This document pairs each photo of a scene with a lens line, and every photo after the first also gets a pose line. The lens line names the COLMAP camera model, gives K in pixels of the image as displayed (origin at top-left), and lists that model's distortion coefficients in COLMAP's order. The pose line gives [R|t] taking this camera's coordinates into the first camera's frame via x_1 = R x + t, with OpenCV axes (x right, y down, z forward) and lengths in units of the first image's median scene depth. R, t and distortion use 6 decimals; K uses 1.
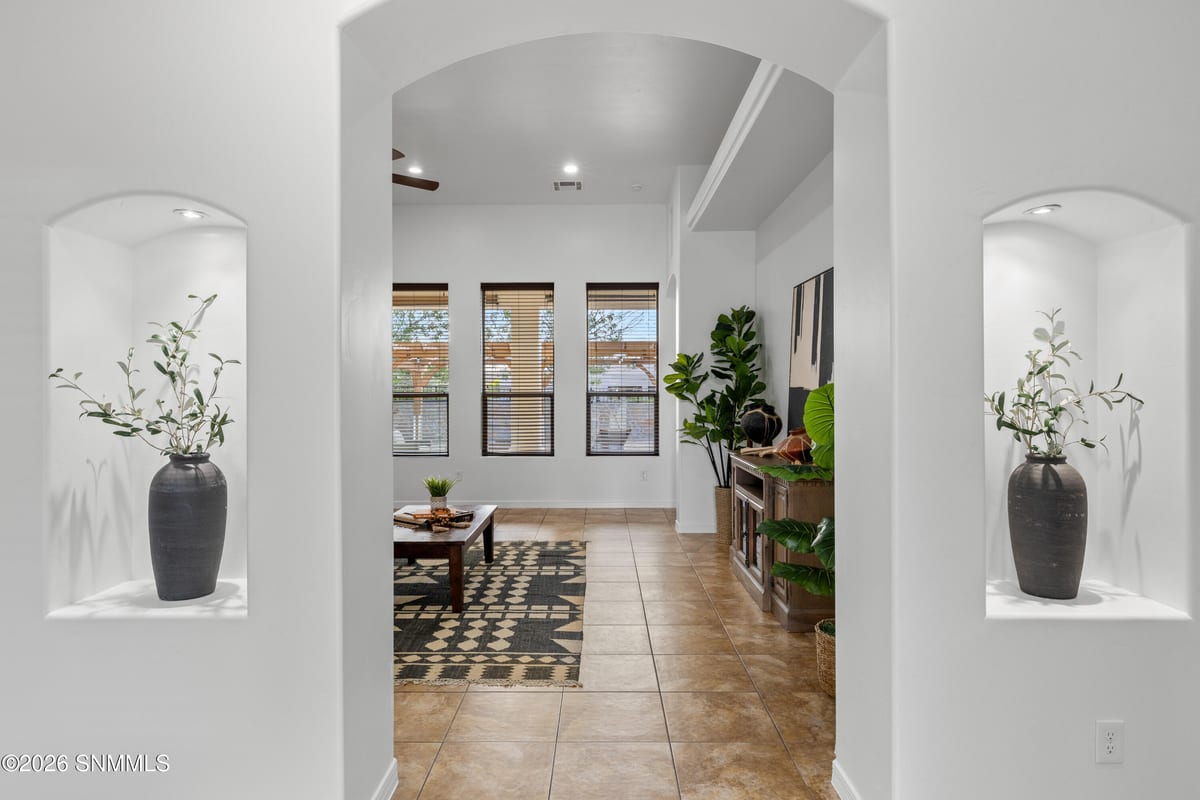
lens RADIAL K [[691.6, 0, 603.1], [0, 691.6, 397.0], [0, 0, 1]] dist [0.001750, 0.000106]
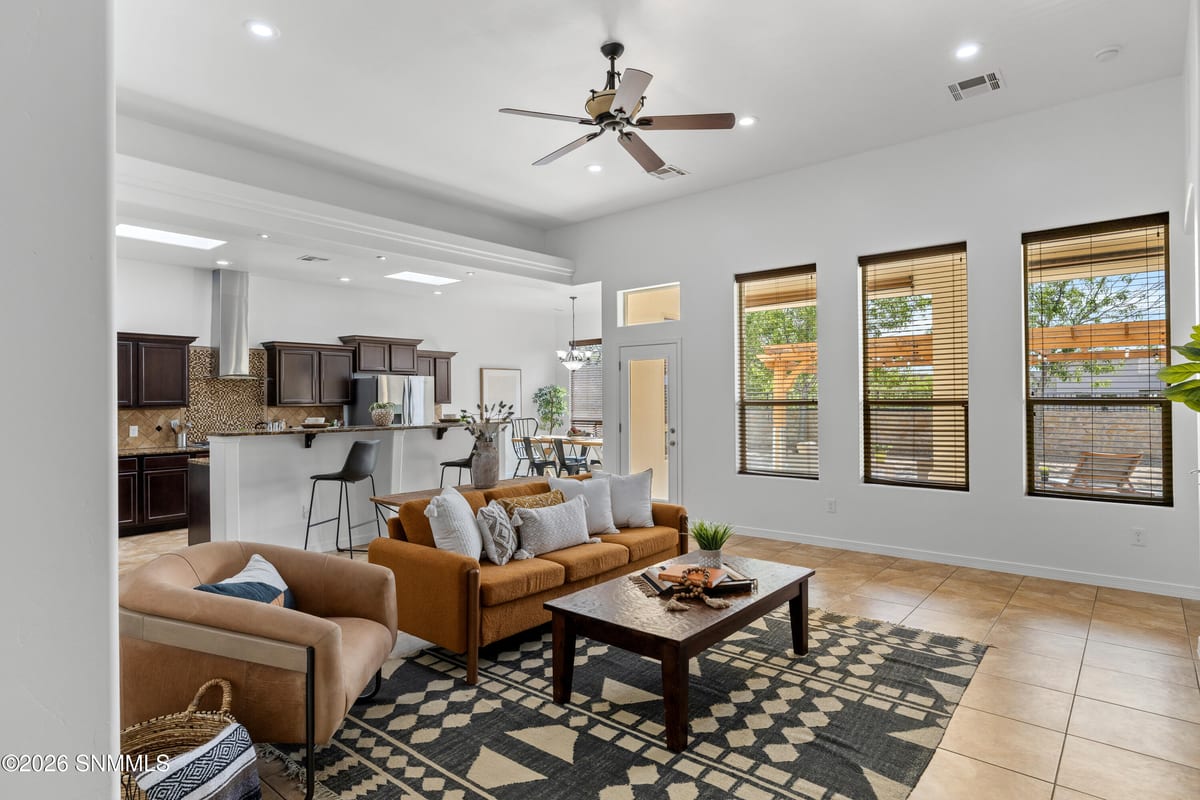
lens RADIAL K [[644.6, 0, 596.9], [0, 644.6, 396.5], [0, 0, 1]] dist [-0.005620, 0.000969]
pose [[0.761947, -0.006228, -0.647609, 0.114879], [0.000077, 0.999955, -0.009526, -0.005731], [0.647639, 0.007209, 0.761913, 0.494846]]
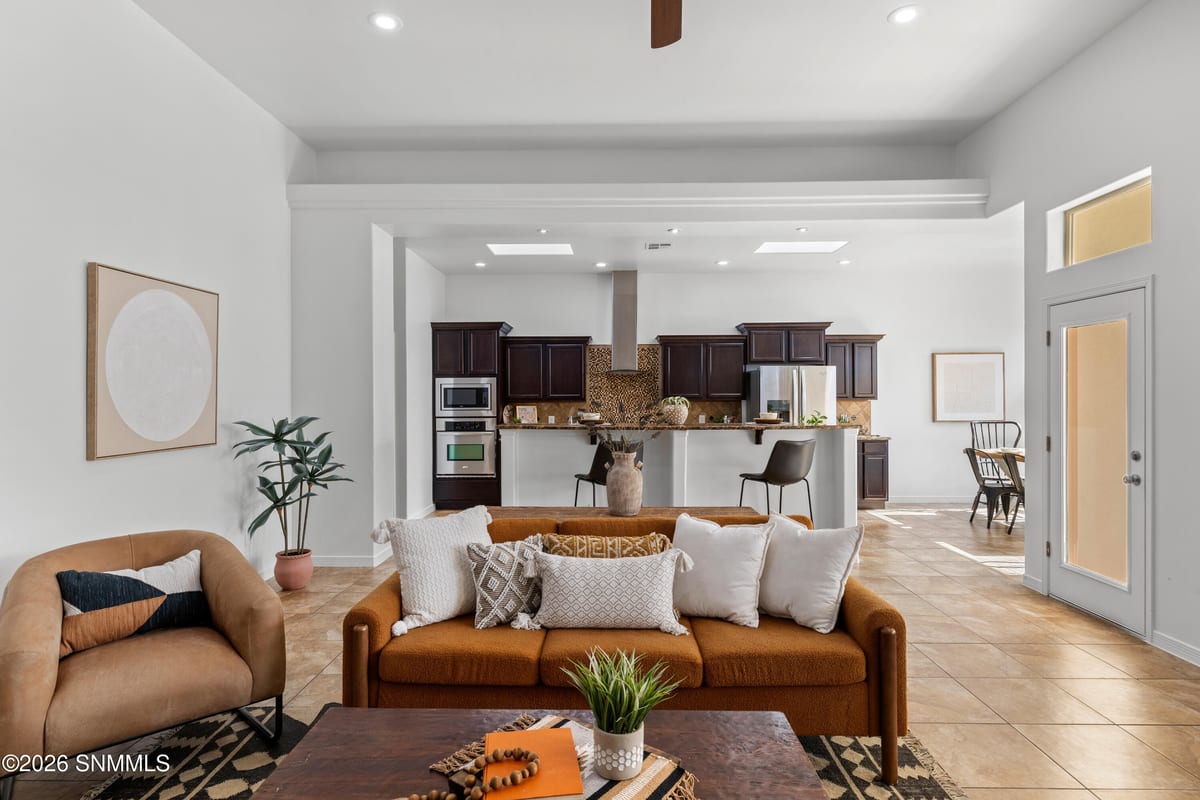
lens RADIAL K [[644.6, 0, 597.3], [0, 644.6, 393.6], [0, 0, 1]] dist [-0.005620, 0.000969]
pose [[-0.021943, -0.002294, -0.999757, 0.069244], [-0.007032, 0.999973, -0.002140, -0.010201], [0.999734, 0.006983, -0.021959, 1.159041]]
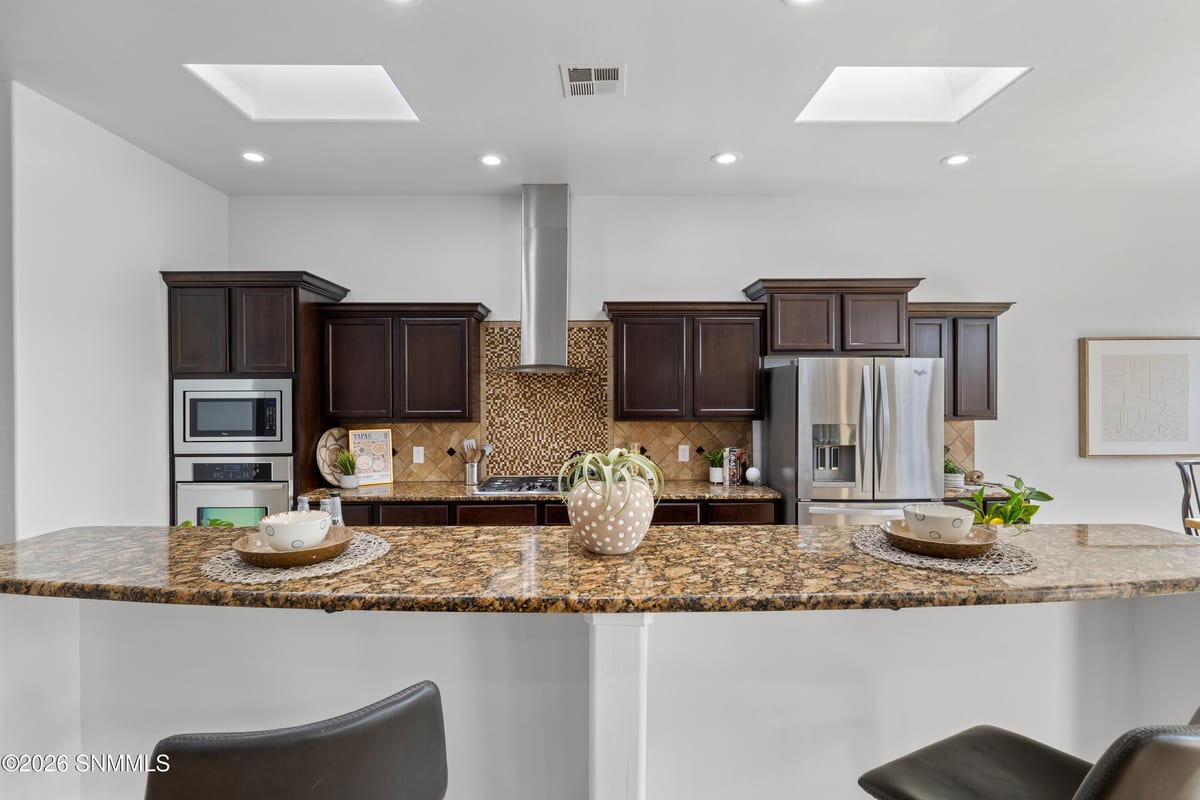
lens RADIAL K [[571.2, 0, 604.7], [0, 571.2, 397.1], [0, 0, 1]] dist [-0.002552, -0.000387]
pose [[0.016102, 0.006538, -0.999849, -0.884159], [-0.007999, 0.999947, 0.006410, -0.039011], [0.999838, 0.007895, 0.016153, 1.277969]]
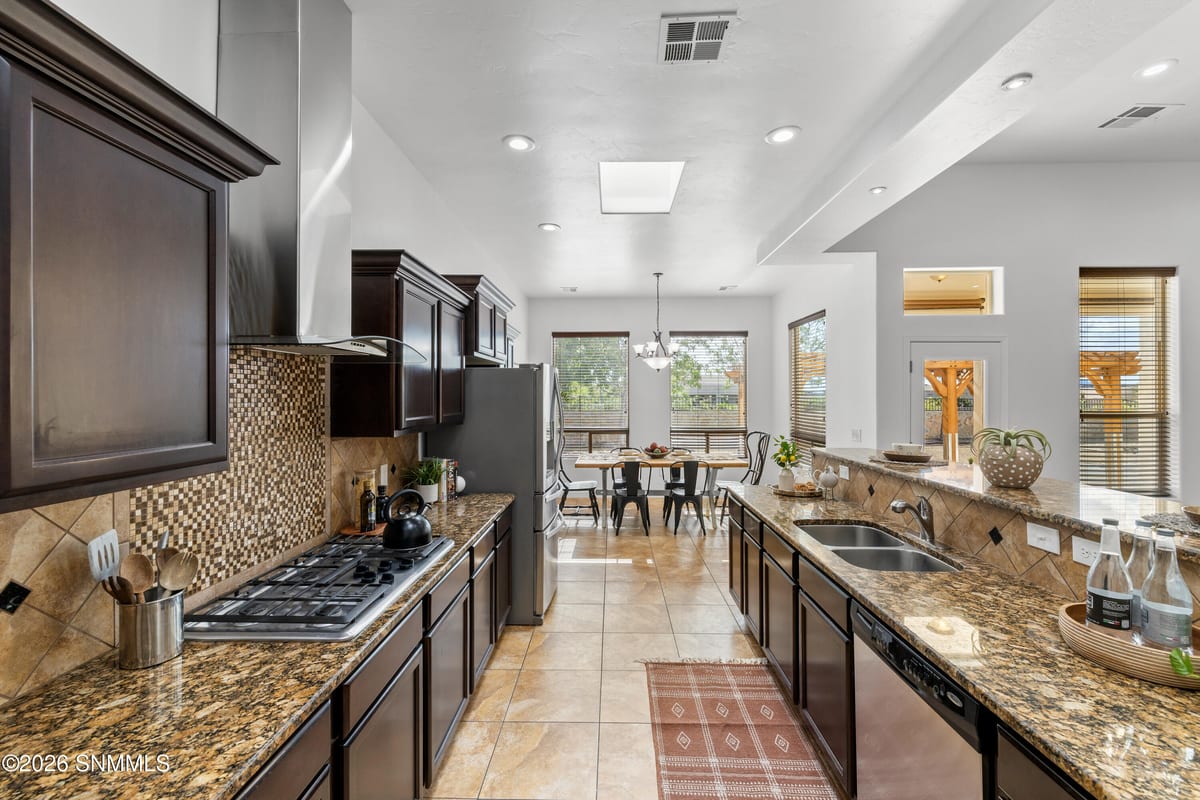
lens RADIAL K [[507.3, 0, 597.1], [0, 507.3, 395.1], [0, 0, 1]] dist [-0.000845, -0.000212]
pose [[0.999750, -0.003481, -0.022070, -1.564239], [0.003202, 0.999915, -0.012661, -0.031103], [0.022112, 0.012587, 0.999676, 0.799058]]
